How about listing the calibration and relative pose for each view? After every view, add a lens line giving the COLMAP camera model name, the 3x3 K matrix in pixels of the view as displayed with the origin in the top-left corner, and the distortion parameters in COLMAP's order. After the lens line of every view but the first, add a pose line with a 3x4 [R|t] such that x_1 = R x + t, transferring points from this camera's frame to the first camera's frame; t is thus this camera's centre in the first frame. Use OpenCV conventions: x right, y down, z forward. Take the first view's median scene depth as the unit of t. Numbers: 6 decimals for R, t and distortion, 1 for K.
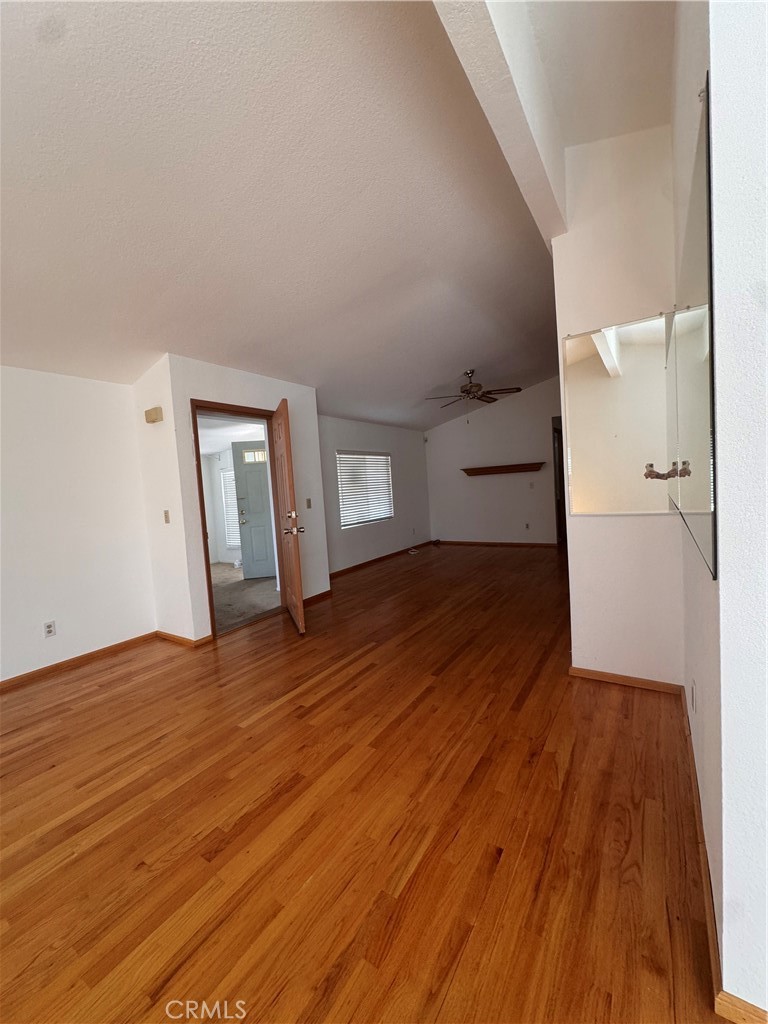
lens RADIAL K [[408.8, 0, 384.0], [0, 408.8, 512.0], [0, 0, 1]] dist [-0.004467, -0.000301]
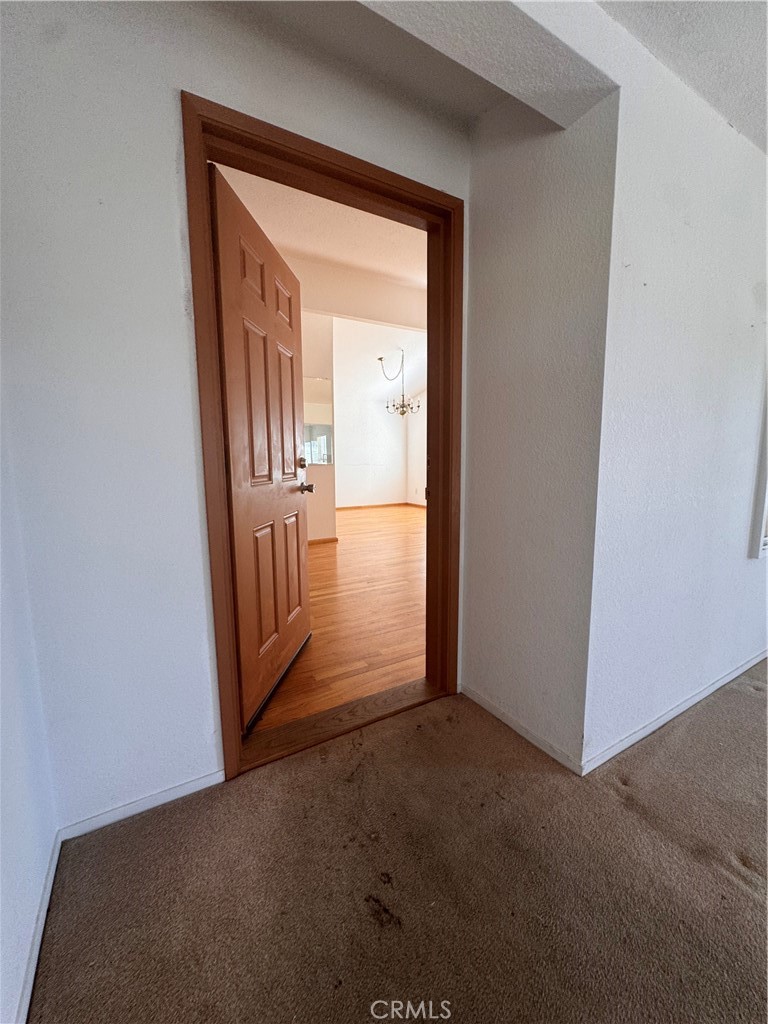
lens RADIAL K [[408.8, 0, 384.0], [0, 408.8, 512.0], [0, 0, 1]] dist [-0.004467, -0.000301]
pose [[-0.893371, 0.011566, 0.449172, -0.977778], [0.095756, 0.981605, 0.165176, -0.032753], [-0.438999, 0.190575, -0.878044, 2.348519]]
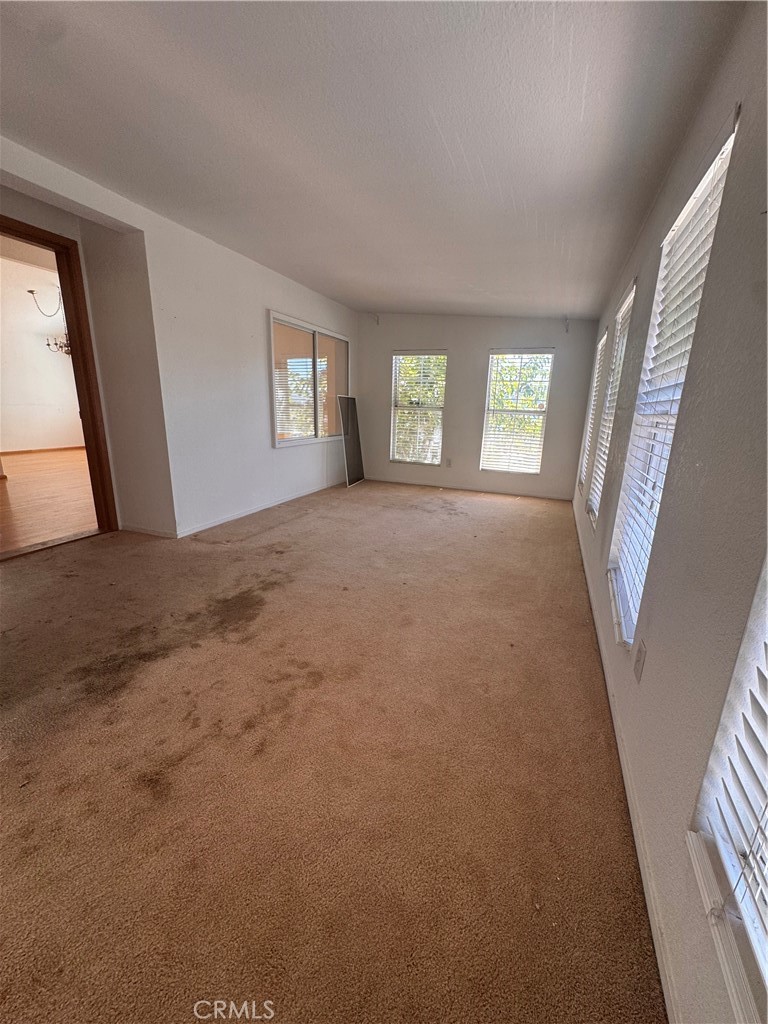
lens RADIAL K [[408.8, 0, 384.0], [0, 408.8, 512.0], [0, 0, 1]] dist [-0.004467, -0.000301]
pose [[-0.980033, 0.088541, -0.178034, -1.419513], [0.026887, 0.946171, 0.322547, -0.028786], [0.197010, 0.311320, -0.929660, 3.170172]]
